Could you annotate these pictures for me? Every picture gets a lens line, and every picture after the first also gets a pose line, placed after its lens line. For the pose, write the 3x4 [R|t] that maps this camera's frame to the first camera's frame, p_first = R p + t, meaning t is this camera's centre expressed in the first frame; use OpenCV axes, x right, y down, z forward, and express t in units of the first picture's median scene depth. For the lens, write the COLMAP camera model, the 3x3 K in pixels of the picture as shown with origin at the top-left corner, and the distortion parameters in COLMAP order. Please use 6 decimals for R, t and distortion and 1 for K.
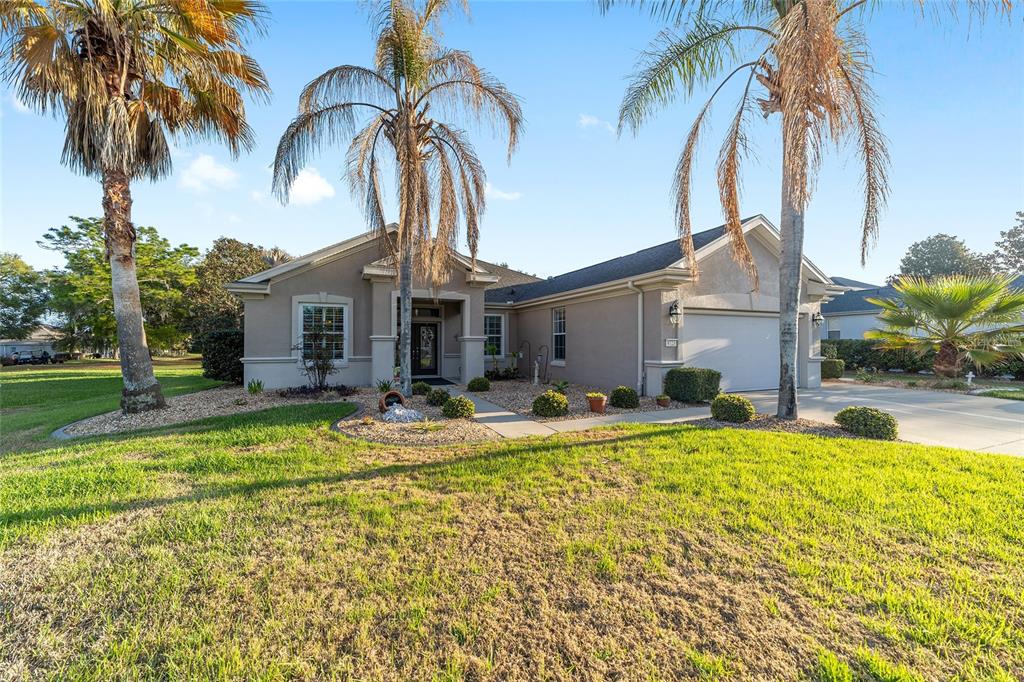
lens RADIAL K [[385.4, 0, 512.0], [0, 385.4, 341.0], [0, 0, 1]] dist [0.001374, 0.000078]
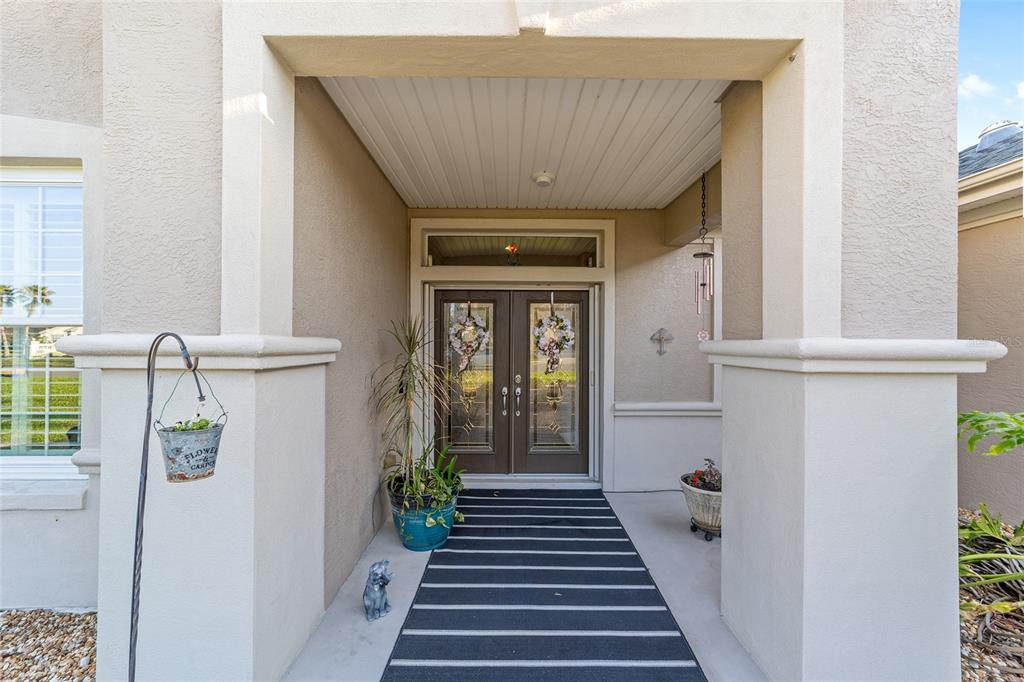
lens RADIAL K [[385.4, 0, 512.0], [0, 385.4, 341.0], [0, 0, 1]] dist [0.001374, 0.000078]
pose [[0.918172, -0.000346, -0.396183, -0.150286], [-0.001704, 0.999987, -0.004822, -0.008592], [0.396179, 0.005102, 0.918159, 0.807165]]
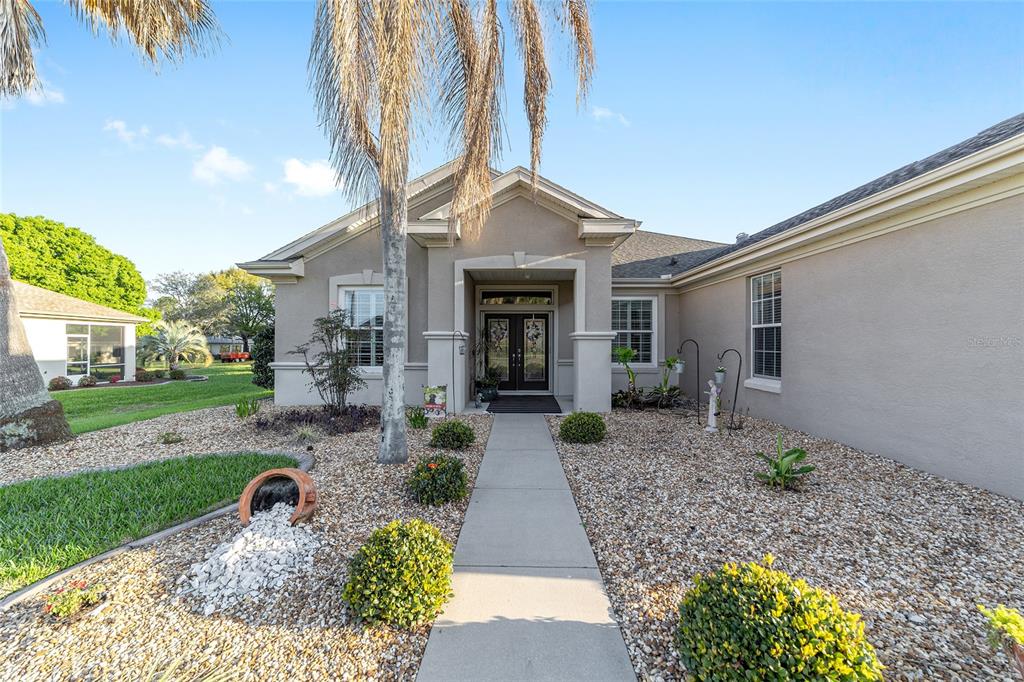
lens RADIAL K [[385.4, 0, 512.0], [0, 385.4, 341.0], [0, 0, 1]] dist [0.001374, 0.000078]
pose [[0.907514, -0.000416, -0.420022, 0.033882], [0.000946, 0.999999, 0.001054, 0.001230], [0.420021, -0.001354, 0.907513, 0.406699]]
